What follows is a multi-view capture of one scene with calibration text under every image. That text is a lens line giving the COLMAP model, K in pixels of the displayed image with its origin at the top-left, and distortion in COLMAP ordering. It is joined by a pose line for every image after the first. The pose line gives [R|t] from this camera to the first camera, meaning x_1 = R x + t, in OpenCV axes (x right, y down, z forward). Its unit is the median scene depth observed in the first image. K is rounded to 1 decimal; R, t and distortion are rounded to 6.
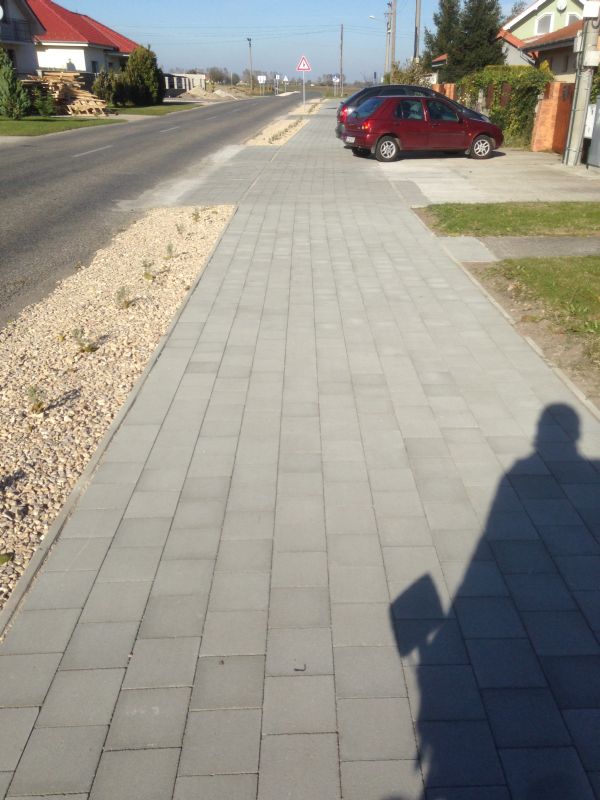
lens RADIAL K [[756.4, 0, 325.9], [0, 756.4, 416.3], [0, 0, 1]] dist [0.169648, -0.182622]
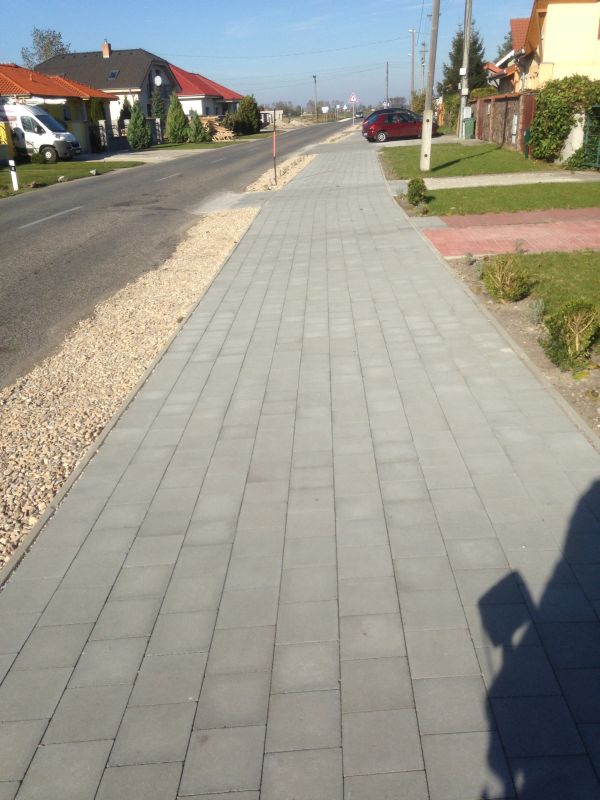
lens RADIAL K [[777.5, 0, 300.0], [0, 777.5, 400.0], [0, 0, 1]] dist [0.156071, -0.018613]
pose [[0.992212, -0.027899, -0.121394, 0.042362], [0.021021, 0.998120, -0.057577, 0.229223], [0.122773, 0.054577, 0.990933, -0.536235]]
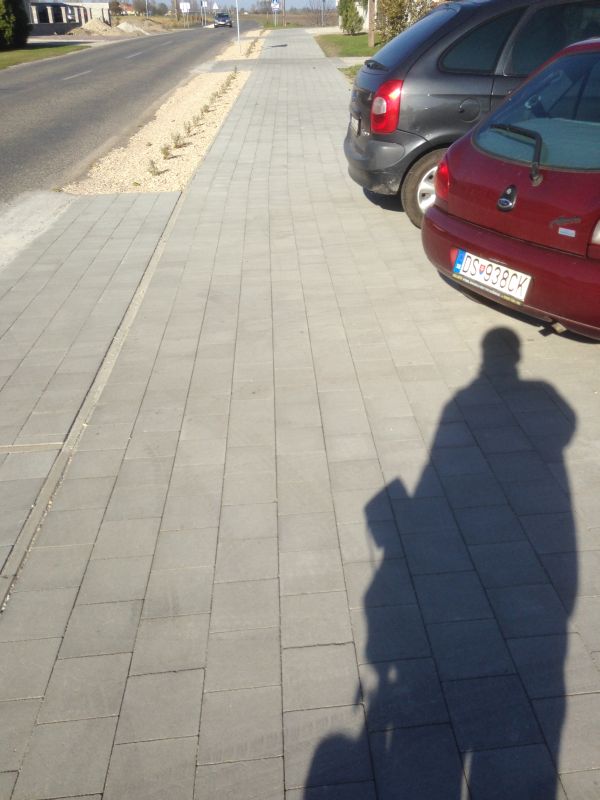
lens RADIAL K [[753.2, 0, 303.4], [0, 753.2, 385.9], [0, 0, 1]] dist [0.316722, -0.374097]
pose [[0.998240, -0.050667, 0.030819, -0.009601], [0.049501, 0.998071, 0.037468, -0.143082], [-0.032658, -0.035876, 0.998822, 0.338386]]
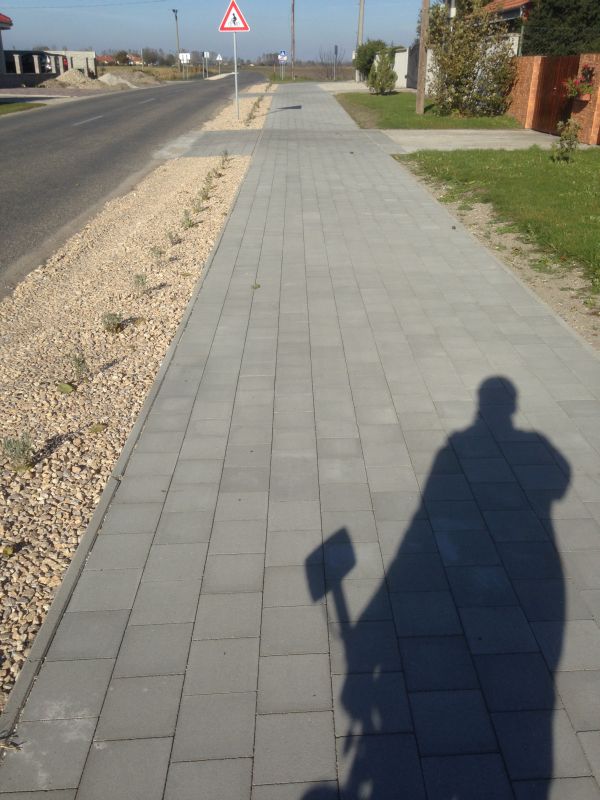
lens RADIAL K [[744.1, 0, 299.2], [0, 744.1, 432.0], [0, 0, 1]] dist [0.177015, -0.215060]
pose [[0.999129, -0.029504, 0.029499, -0.010363], [0.028204, 0.998653, 0.043546, -0.236866], [-0.030744, -0.042676, 0.998616, 0.557711]]
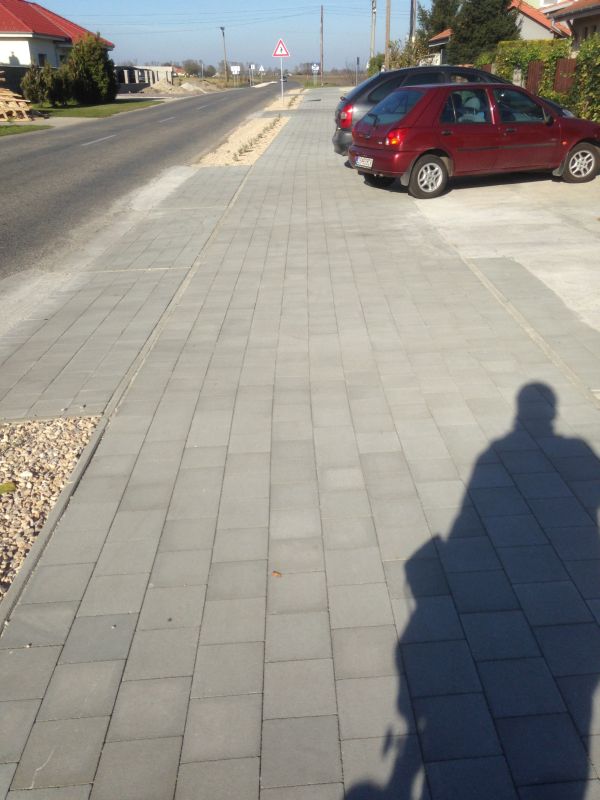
lens RADIAL K [[751.0, 0, 308.2], [0, 751.0, 401.7], [0, 0, 1]] dist [0.254413, -0.279610]
pose [[0.999471, -0.031819, -0.006686, -0.005503], [0.031782, 0.999480, -0.005483, -0.072858], [0.006857, 0.005268, 0.999963, 0.172548]]
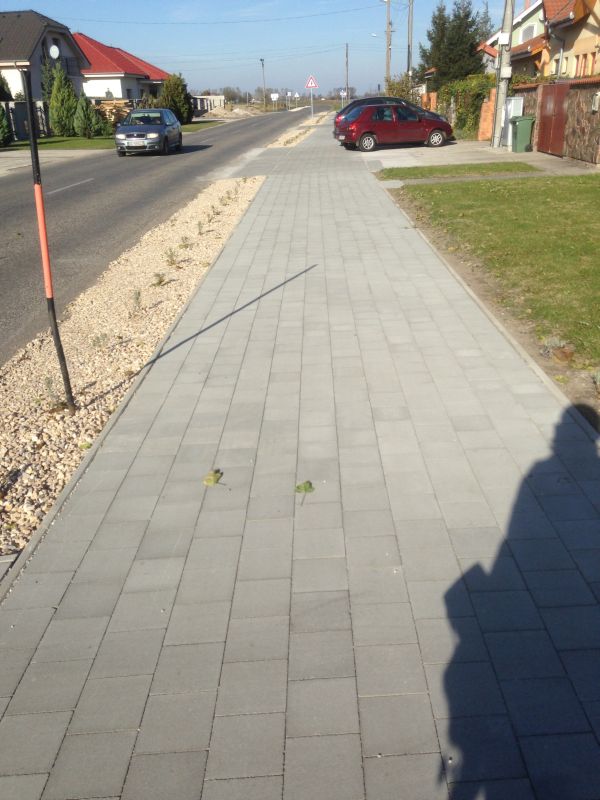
lens RADIAL K [[762.0, 0, 314.4], [0, 762.0, 399.8], [0, 0, 1]] dist [0.203075, -0.209650]
pose [[0.998526, -0.034212, -0.042136, 0.010761], [0.032656, 0.998779, -0.037081, 0.072363], [0.043353, 0.035650, 0.998424, -0.171584]]
